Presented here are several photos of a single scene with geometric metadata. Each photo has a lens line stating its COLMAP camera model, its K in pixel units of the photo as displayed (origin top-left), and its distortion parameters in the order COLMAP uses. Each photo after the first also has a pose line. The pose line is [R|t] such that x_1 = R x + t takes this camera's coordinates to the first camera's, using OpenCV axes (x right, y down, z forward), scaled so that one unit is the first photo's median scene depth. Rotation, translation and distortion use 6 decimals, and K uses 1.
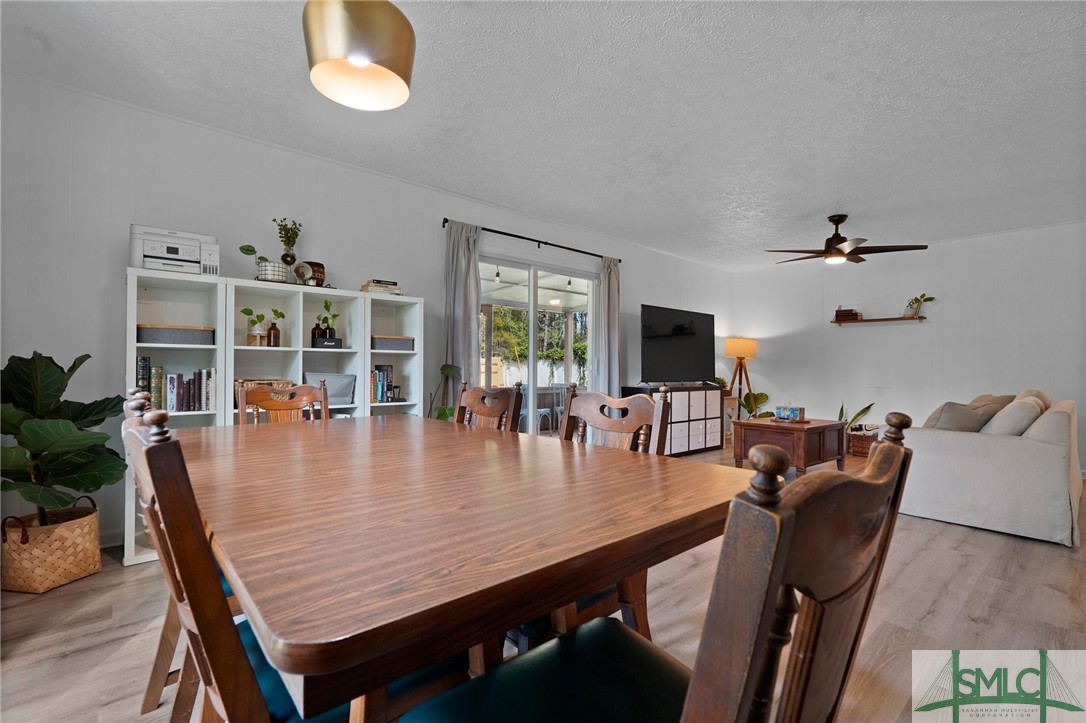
lens RADIAL K [[484.0, 0, 543.0], [0, 484.0, 361.5], [0, 0, 1]] dist [0.002731, 0.001376]
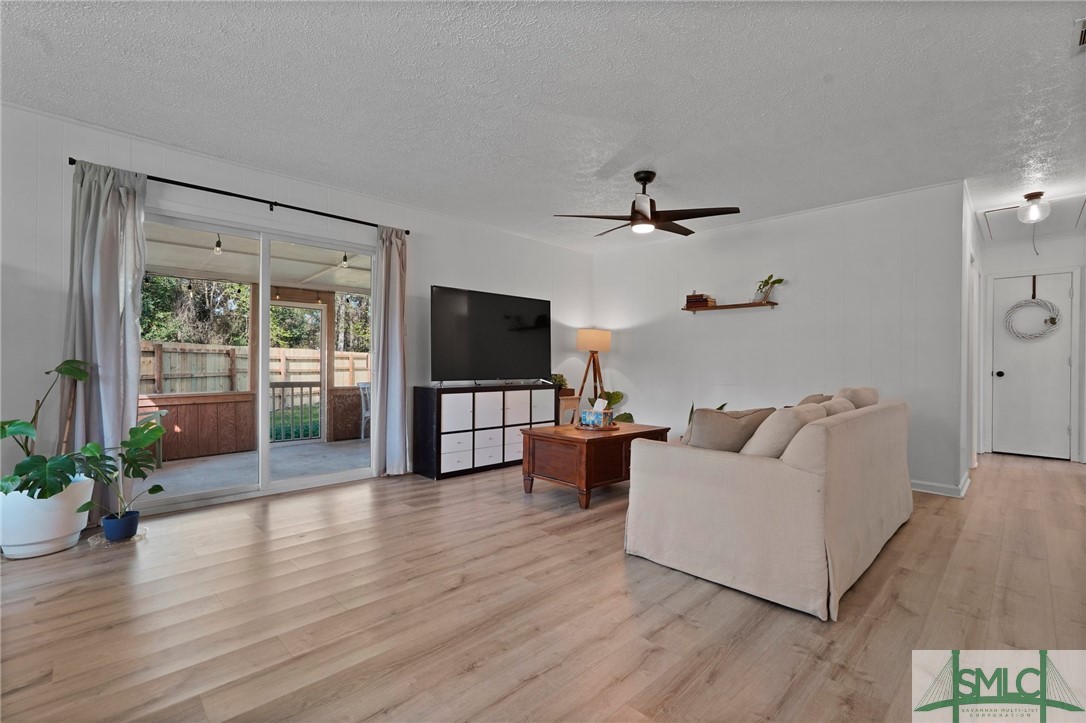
lens RADIAL K [[476.8, 0, 541.6], [0, 476.8, 363.3], [0, 0, 1]] dist [-0.003390, 0.000773]
pose [[0.998600, -0.006005, 0.052557, 0.406076], [0.005370, 0.999911, 0.012216, 0.004628], [-0.052626, -0.011916, 0.998543, 0.221910]]
